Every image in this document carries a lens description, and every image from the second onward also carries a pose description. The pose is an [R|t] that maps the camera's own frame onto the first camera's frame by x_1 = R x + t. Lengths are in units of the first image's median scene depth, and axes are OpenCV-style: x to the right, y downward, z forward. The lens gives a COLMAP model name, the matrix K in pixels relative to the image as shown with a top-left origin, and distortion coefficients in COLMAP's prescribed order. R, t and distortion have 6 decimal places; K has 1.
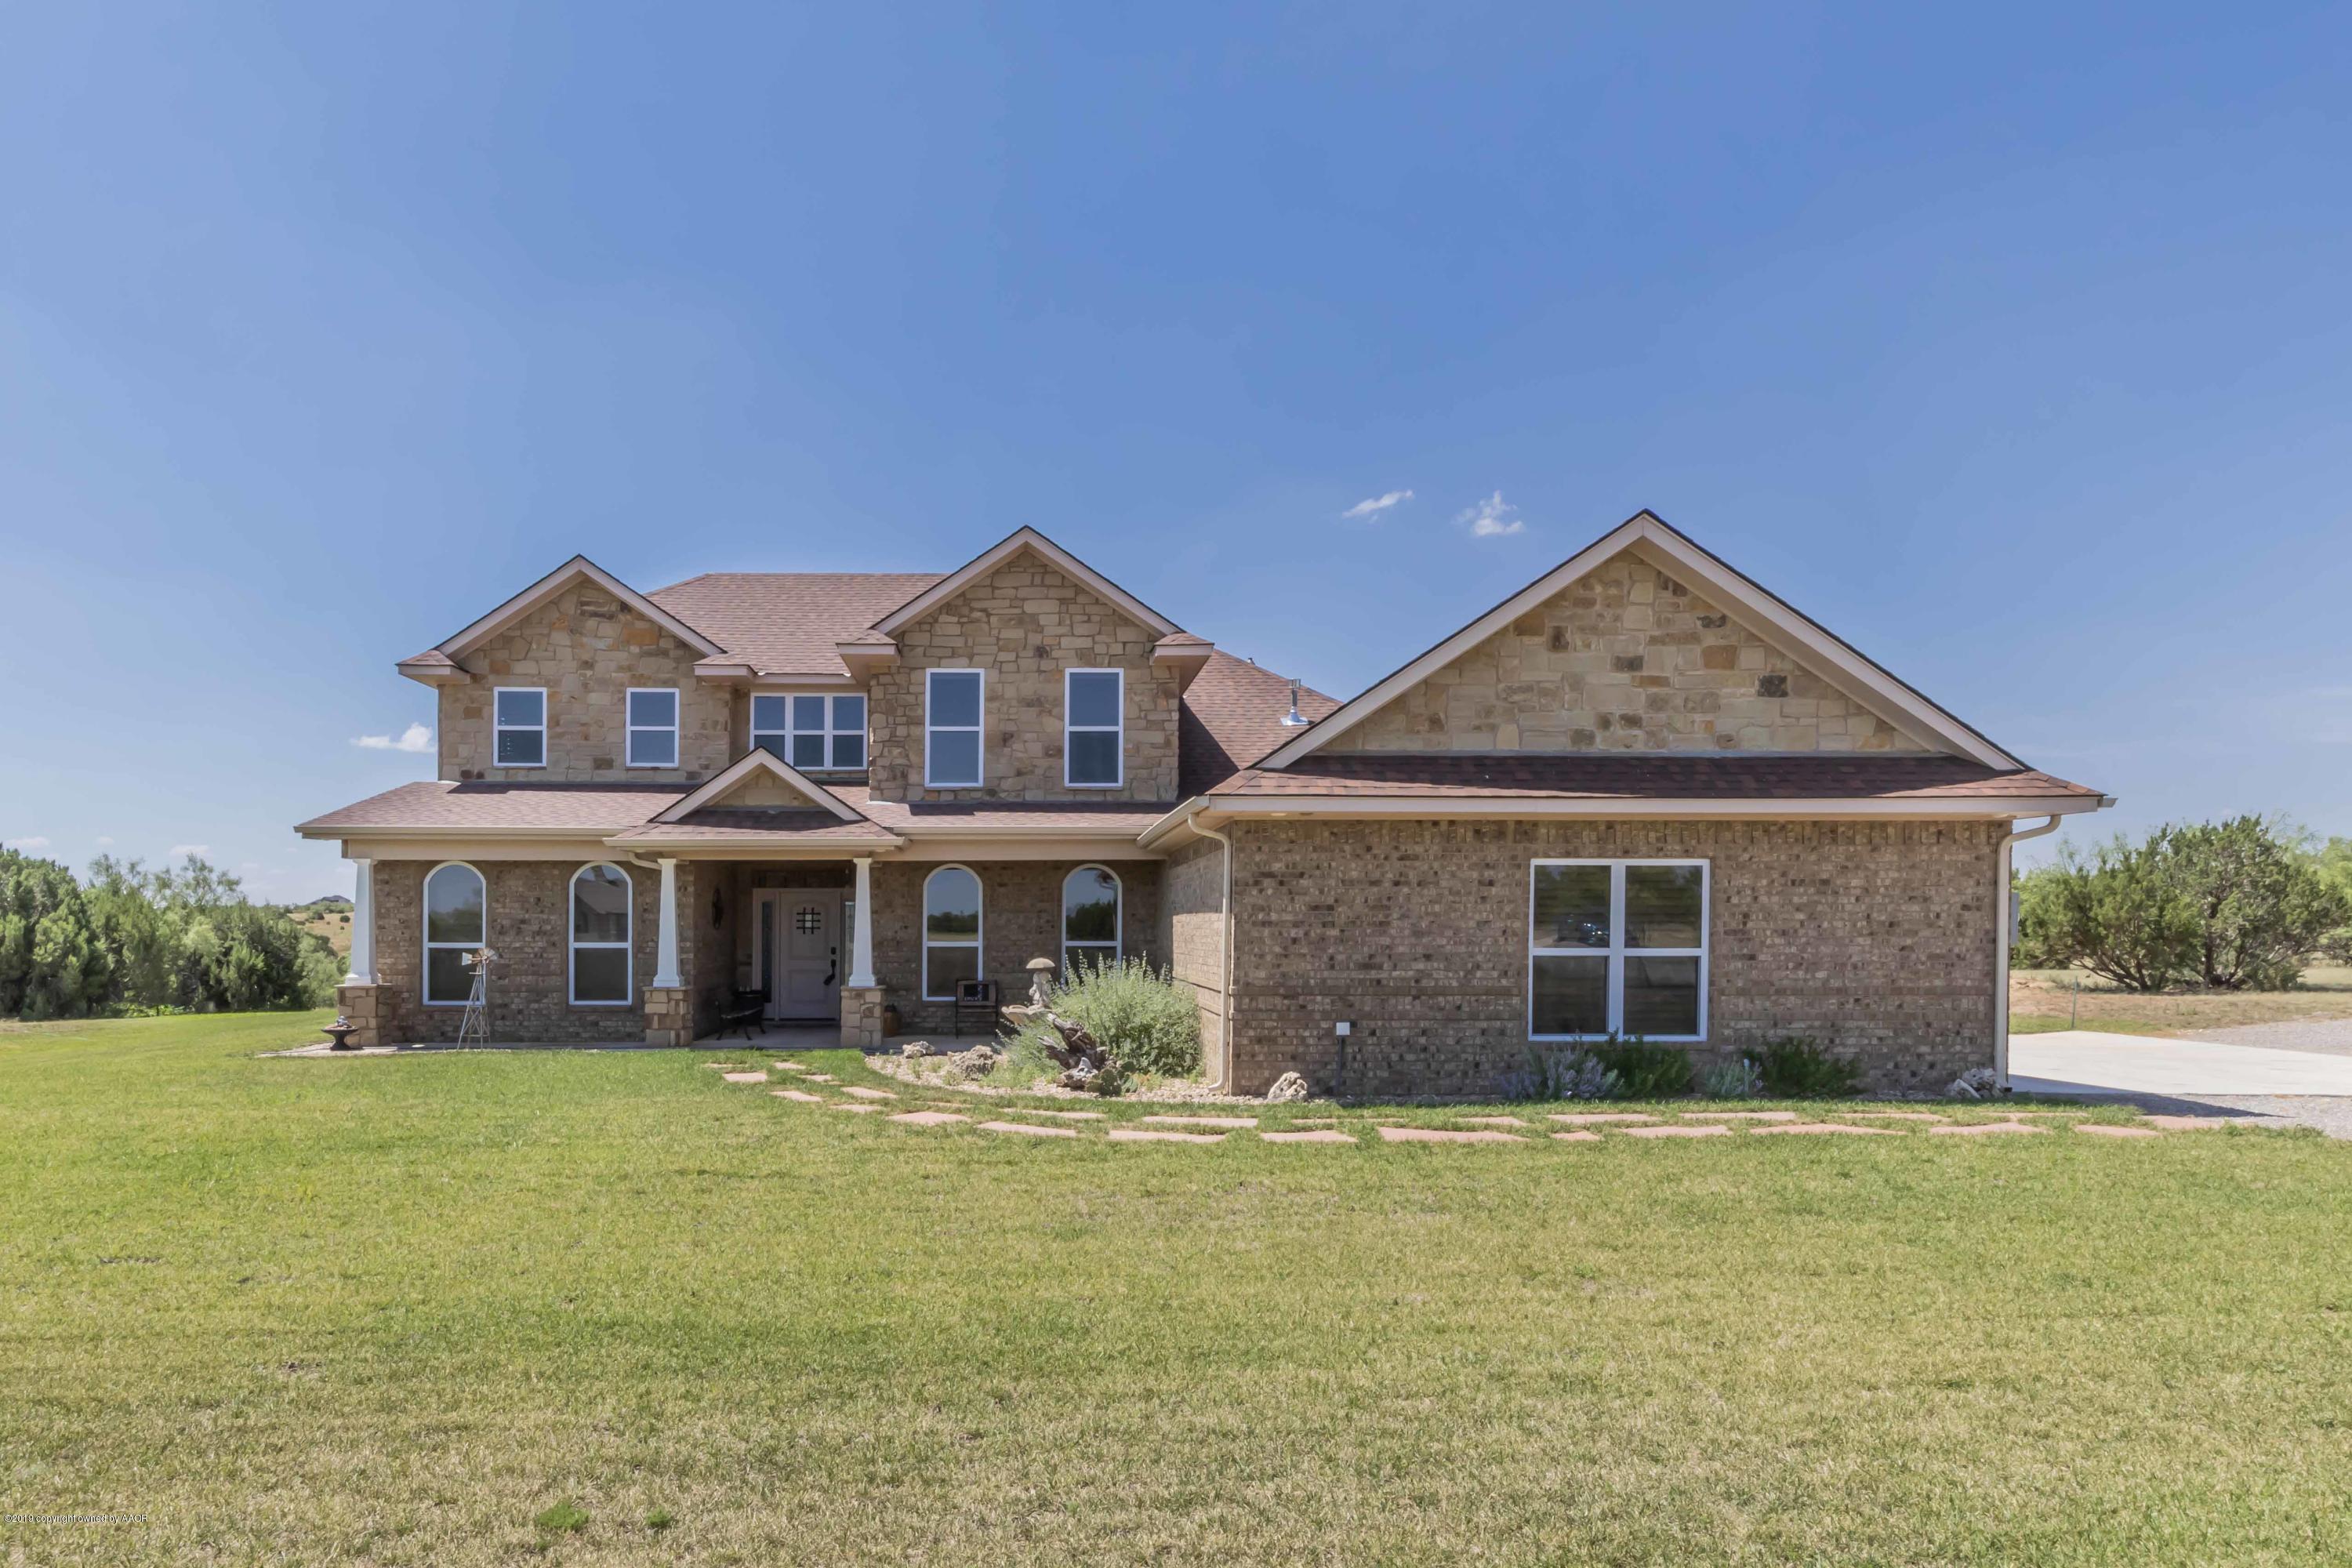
lens RADIAL K [[1633.0, 0, 1172.2], [0, 1633.0, 986.9], [0, 0, 1]] dist [0.006703, 0.000457]
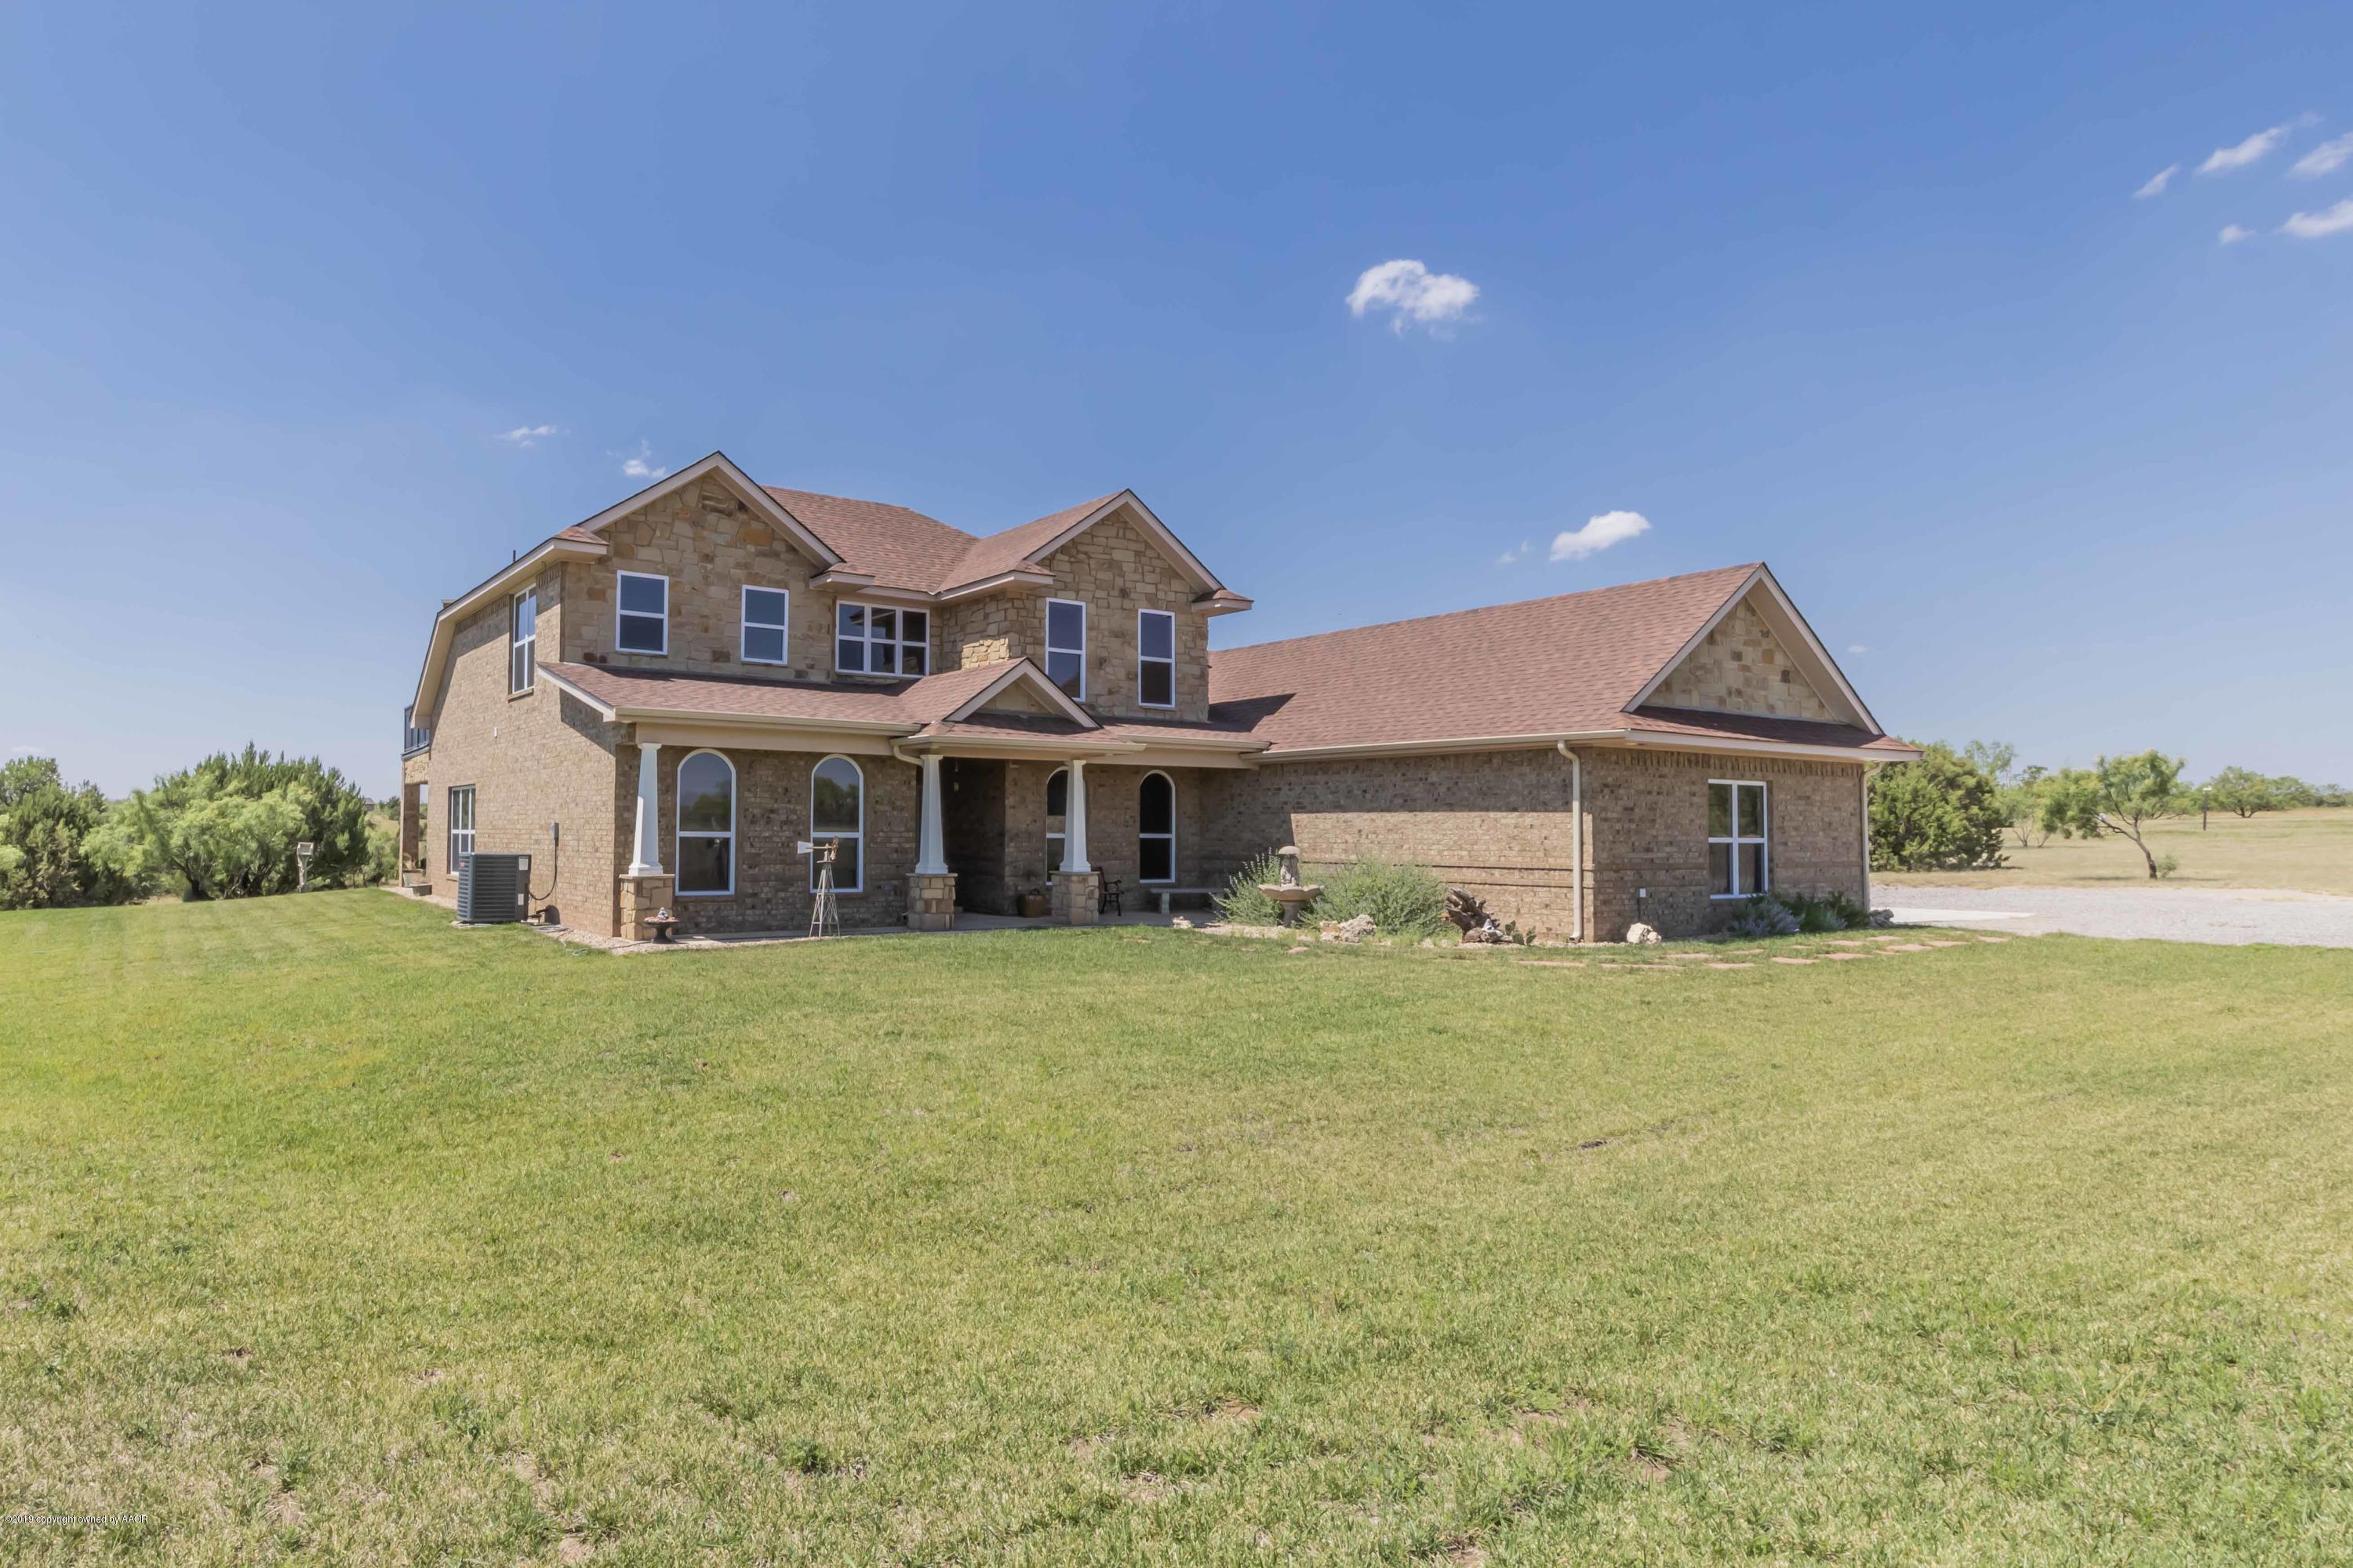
lens RADIAL K [[1458.2, 0, 1116.2], [0, 1458.2, 784.2], [0, 0, 1]] dist [0.003025, 0.000430]
pose [[0.822947, 0.024726, 0.567580, -0.689121], [0.014693, 0.997792, -0.064772, 0.004567], [-0.567928, 0.061643, 0.820767, 0.131574]]
